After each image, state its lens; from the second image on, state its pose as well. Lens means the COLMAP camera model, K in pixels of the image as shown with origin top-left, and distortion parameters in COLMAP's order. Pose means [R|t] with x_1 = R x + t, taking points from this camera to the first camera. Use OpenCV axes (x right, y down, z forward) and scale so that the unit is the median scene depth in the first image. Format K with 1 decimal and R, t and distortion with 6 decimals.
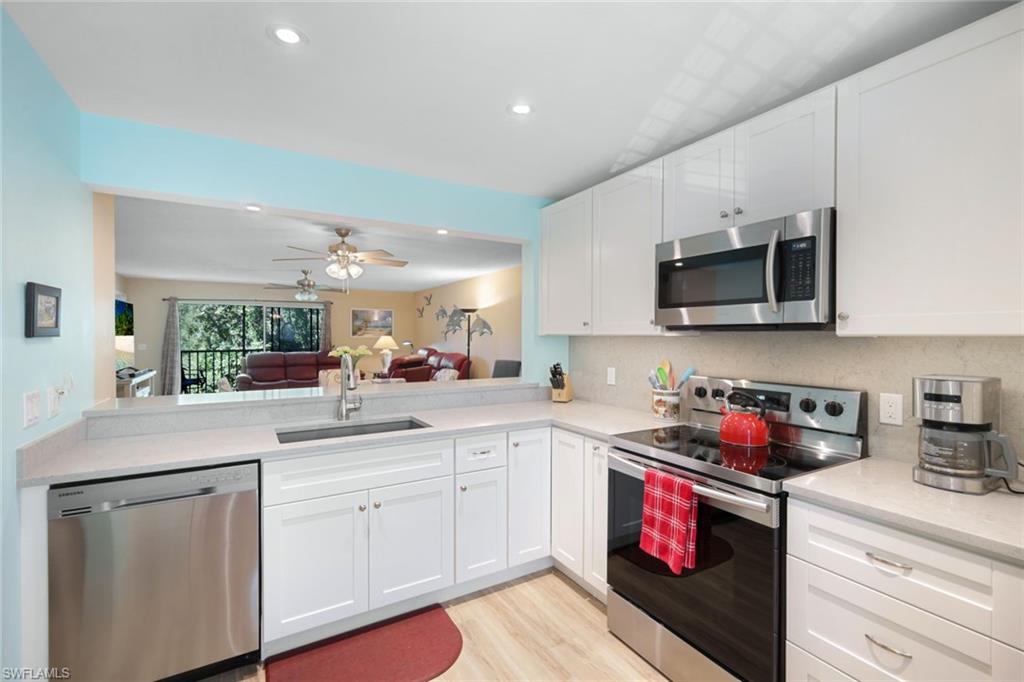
lens RADIAL K [[447.4, 0, 503.8], [0, 447.4, 340.4], [0, 0, 1]] dist [0.010057, -0.000282]
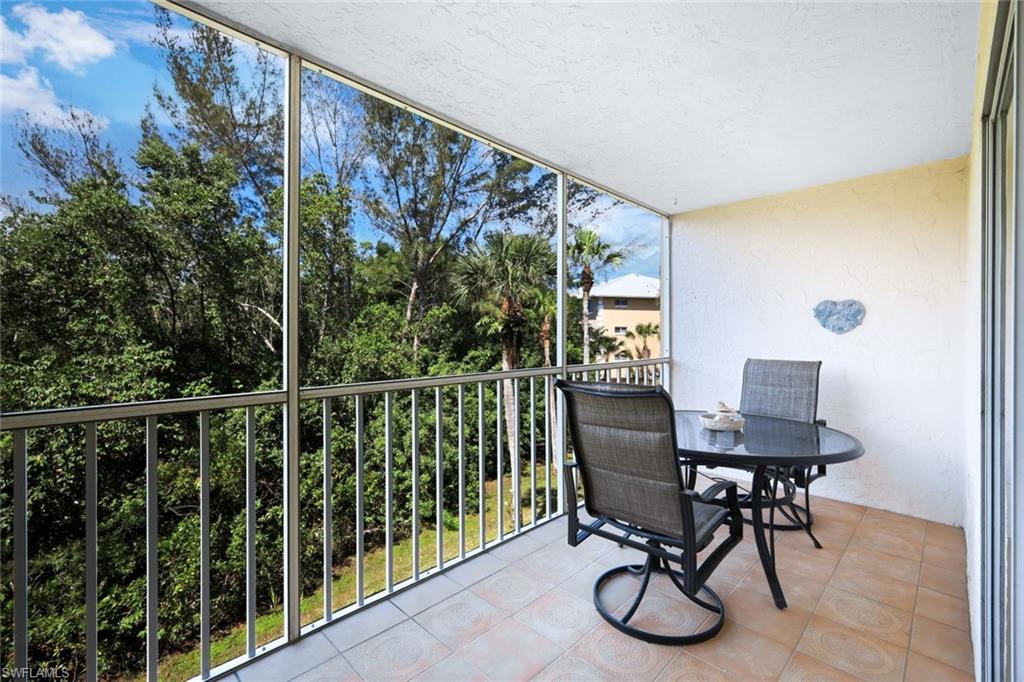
lens RADIAL K [[447.4, 0, 509.9], [0, 447.4, 340.9], [0, 0, 1]] dist [0.010057, -0.000282]
pose [[0.965569, 0.000875, 0.260146, -2.534831], [0.000587, 0.999984, -0.005540, 0.010191], [-0.260147, 0.005502, 0.965553, 3.756942]]
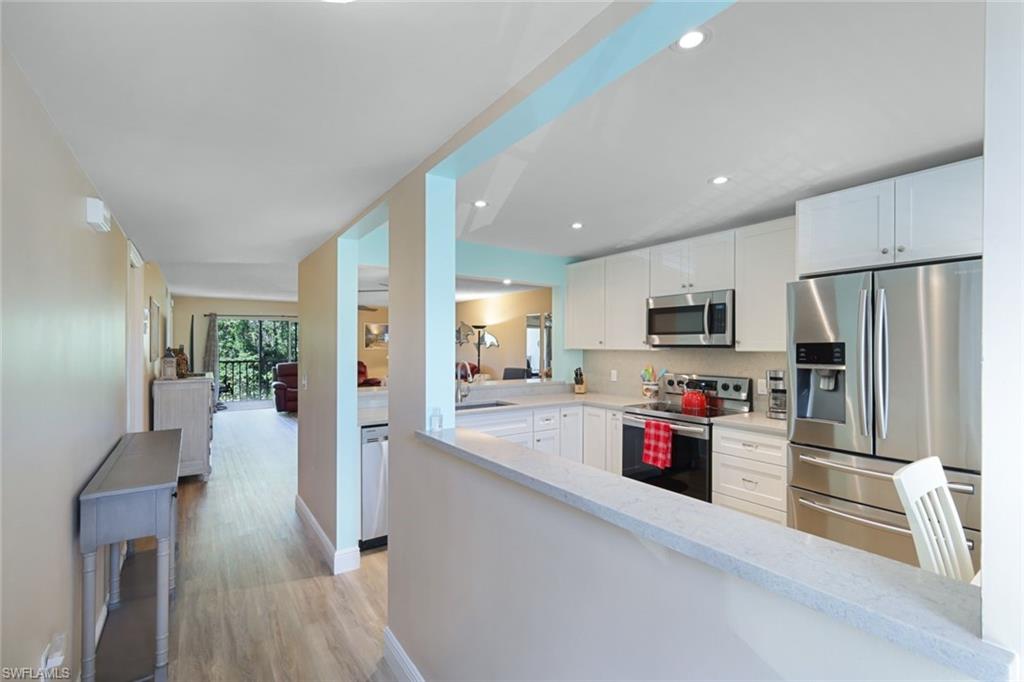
lens RADIAL K [[447.4, 0, 517.5], [0, 447.4, 346.4], [0, 0, 1]] dist [0.010057, -0.000282]
pose [[0.994191, 0.000799, 0.107629, -0.368012], [0.000358, 0.999942, -0.010733, -0.007148], [-0.107632, 0.010709, 0.994133, -0.719859]]
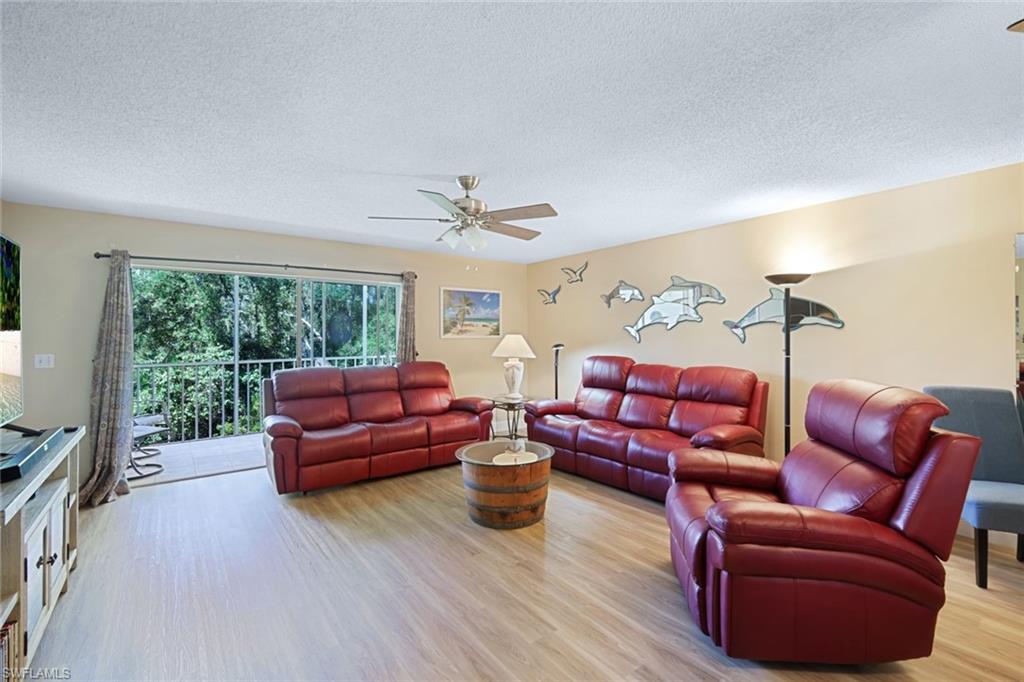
lens RADIAL K [[463.0, 0, 506.9], [0, 463.0, 333.1], [0, 0, 1]] dist [0.005137, 0.000137]
pose [[0.993490, -0.004509, 0.113833, -1.462452], [0.006885, 0.999766, -0.020488, -0.001250], [-0.113714, 0.021138, 0.993289, 1.794798]]
